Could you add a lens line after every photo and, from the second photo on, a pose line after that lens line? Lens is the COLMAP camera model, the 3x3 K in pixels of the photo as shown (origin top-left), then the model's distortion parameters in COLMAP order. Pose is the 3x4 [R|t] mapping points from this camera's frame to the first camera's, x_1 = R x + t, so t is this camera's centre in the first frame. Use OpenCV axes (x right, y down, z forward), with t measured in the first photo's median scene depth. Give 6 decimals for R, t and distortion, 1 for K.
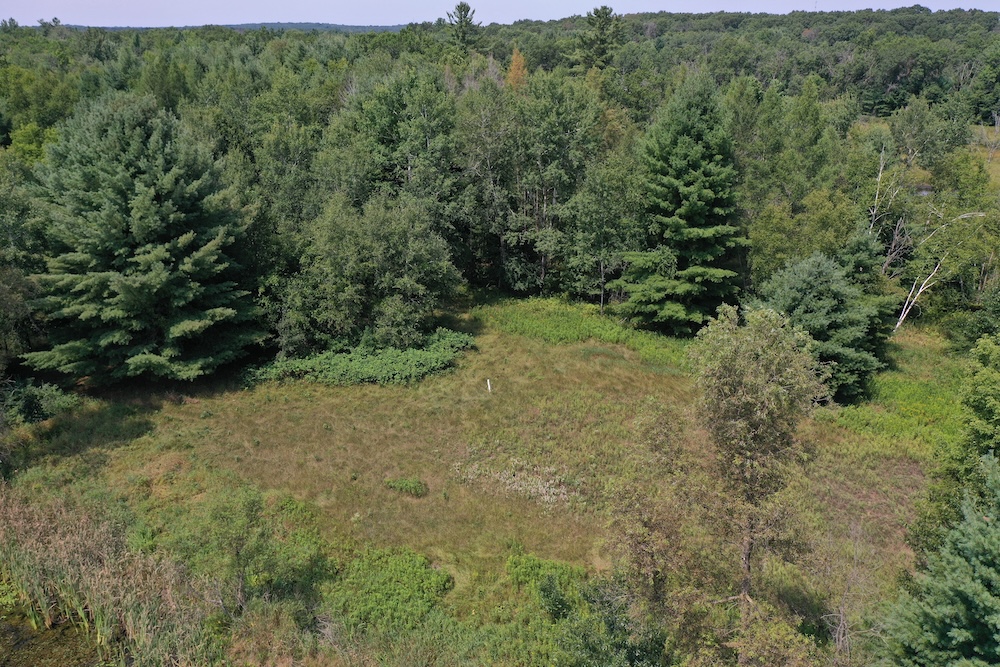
lens RADIAL K [[787.1, 0, 500.0], [0, 787.1, 333.5], [0, 0, 1]] dist [-0.002659, 0.022469]
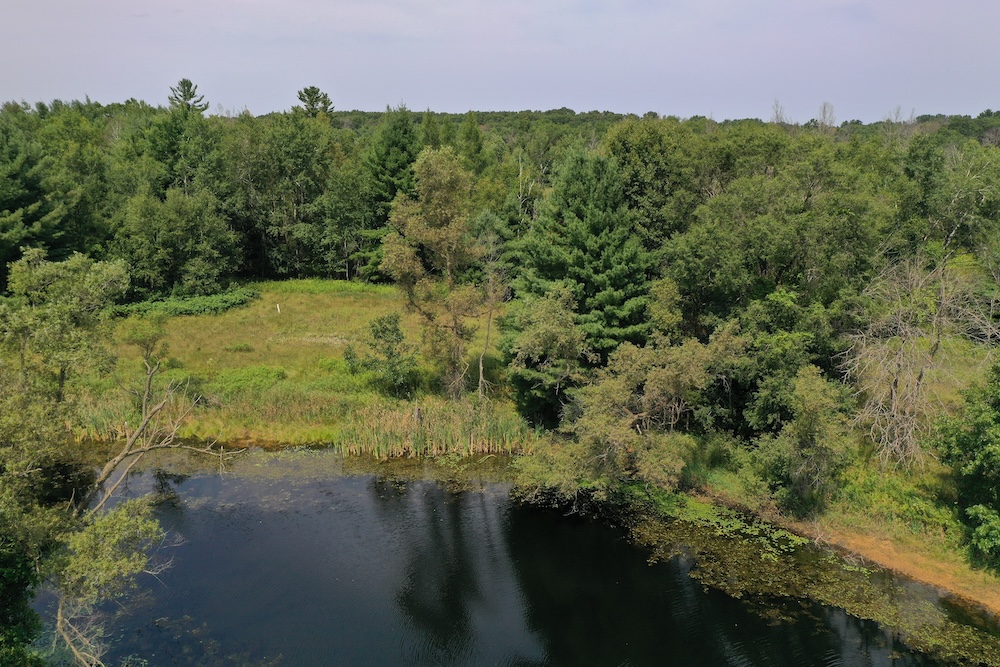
lens RADIAL K [[787.1, 0, 500.0], [0, 787.1, 333.5], [0, 0, 1]] dist [-0.002659, 0.022469]
pose [[0.933456, -0.081595, 0.349287, -0.120136], [0.122649, 0.987694, -0.097045, 0.253961], [-0.337070, 0.133426, 0.931977, -0.381465]]
